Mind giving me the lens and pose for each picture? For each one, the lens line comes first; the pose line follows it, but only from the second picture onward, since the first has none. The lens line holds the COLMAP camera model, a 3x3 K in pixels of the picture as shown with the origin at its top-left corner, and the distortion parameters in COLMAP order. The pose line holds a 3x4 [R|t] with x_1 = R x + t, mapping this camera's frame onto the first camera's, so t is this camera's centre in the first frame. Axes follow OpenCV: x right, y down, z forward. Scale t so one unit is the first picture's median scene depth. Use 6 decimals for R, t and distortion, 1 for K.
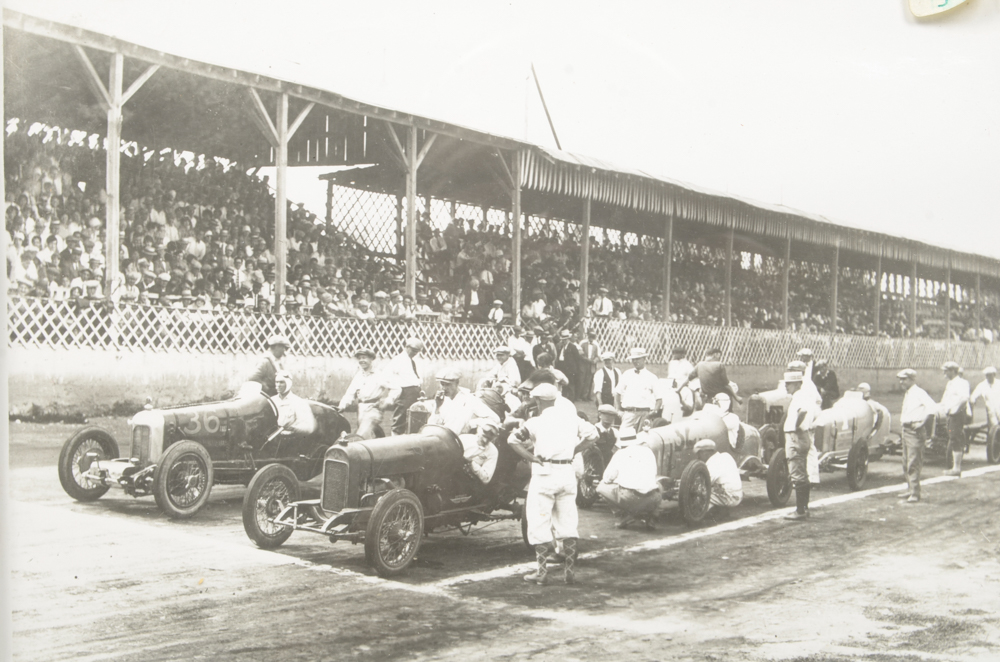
lens RADIAL K [[1449.8, 0, 499.8], [0, 1449.8, 333.6], [0, 0, 1]] dist [0.010955, 0.000000]
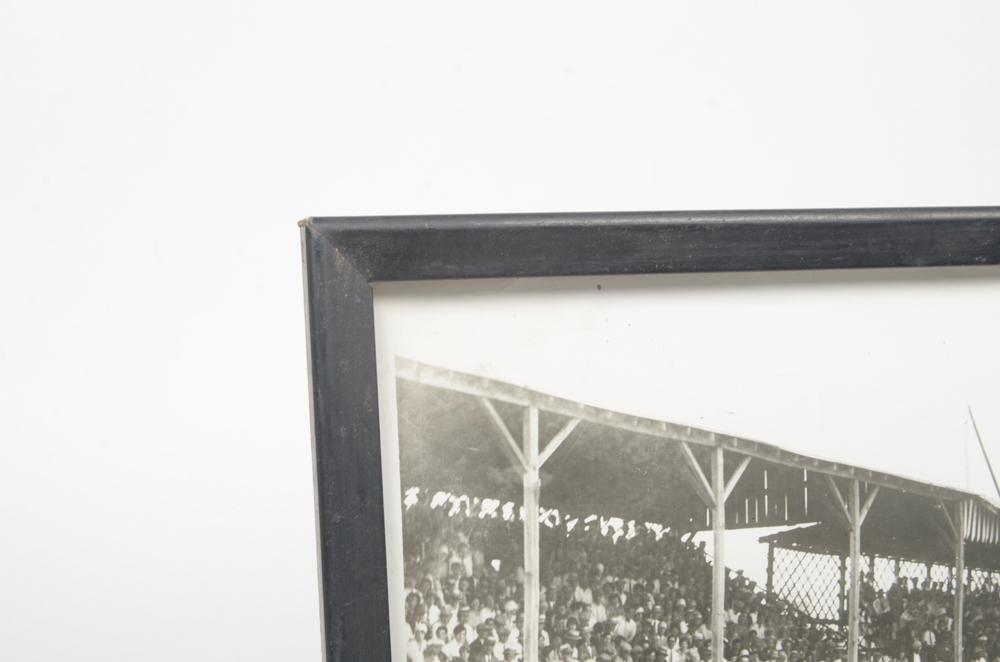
lens RADIAL K [[1449.8, 0, 501.2], [0, 1449.8, 336.6], [0, 0, 1]] dist [0.010955, 0.000000]
pose [[0.960780, -0.022250, 0.276419, -0.520018], [0.031010, 0.999145, -0.027361, -0.213055], [-0.275574, 0.034860, 0.960648, 0.181920]]
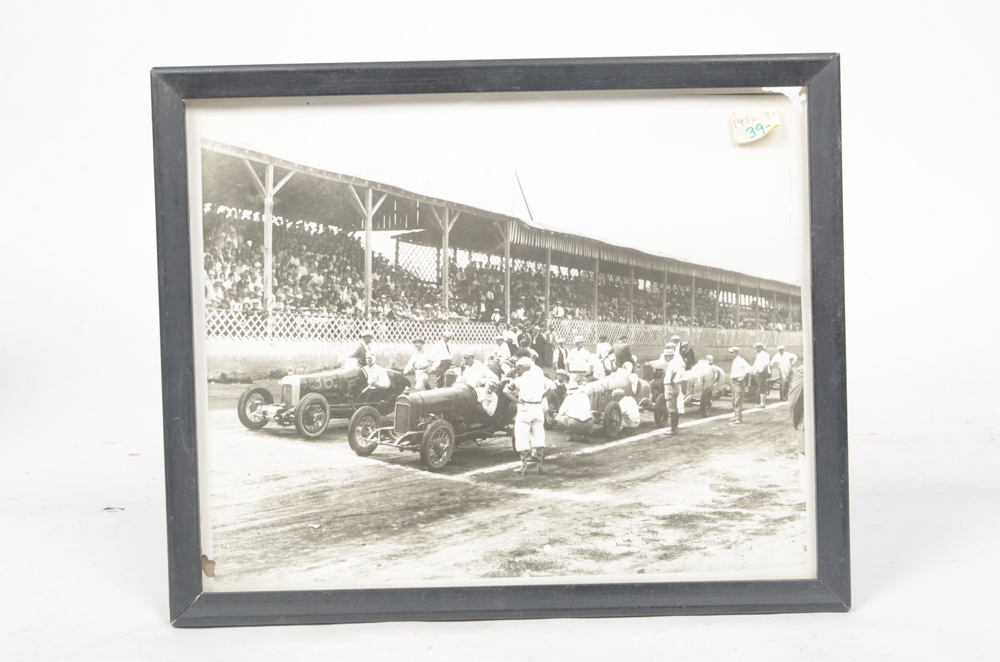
lens RADIAL K [[1449.8, 0, 497.0], [0, 1449.8, 330.0], [0, 0, 1]] dist [0.010955, 0.000000]
pose [[0.999472, -0.009723, 0.030992, -0.053888], [0.009035, 0.999712, 0.022249, -0.035845], [-0.031199, -0.021957, 0.999272, -0.702388]]
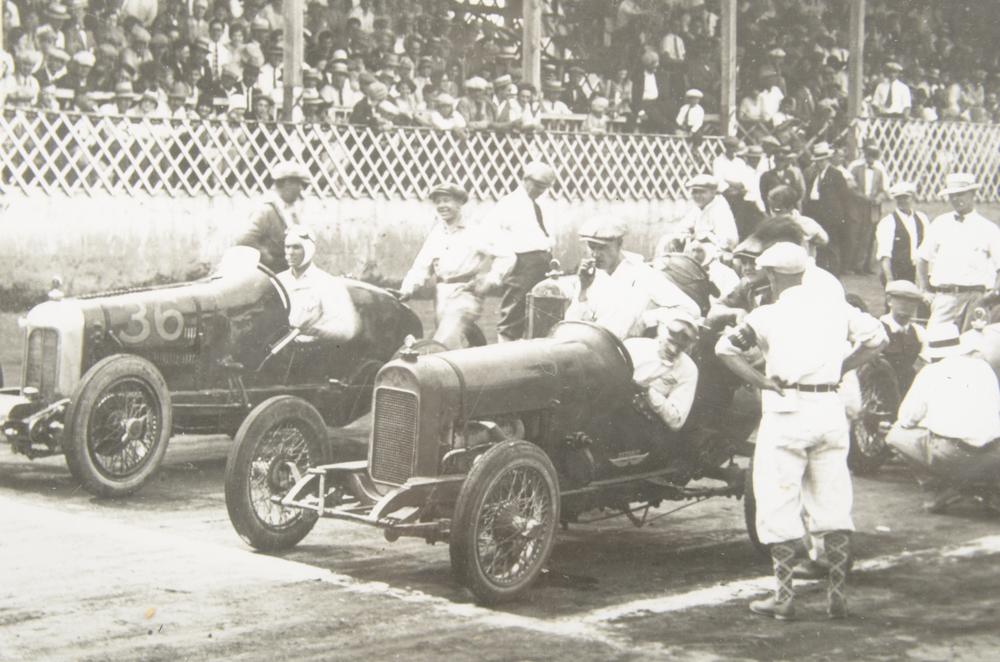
lens RADIAL K [[1449.8, 0, 506.1], [0, 1449.8, 328.9], [0, 0, 1]] dist [0.010955, 0.000000]
pose [[0.999378, -0.006495, -0.034664, -0.052962], [0.005958, 0.999861, -0.015553, 0.073779], [0.034760, 0.015337, 0.999278, 0.459977]]
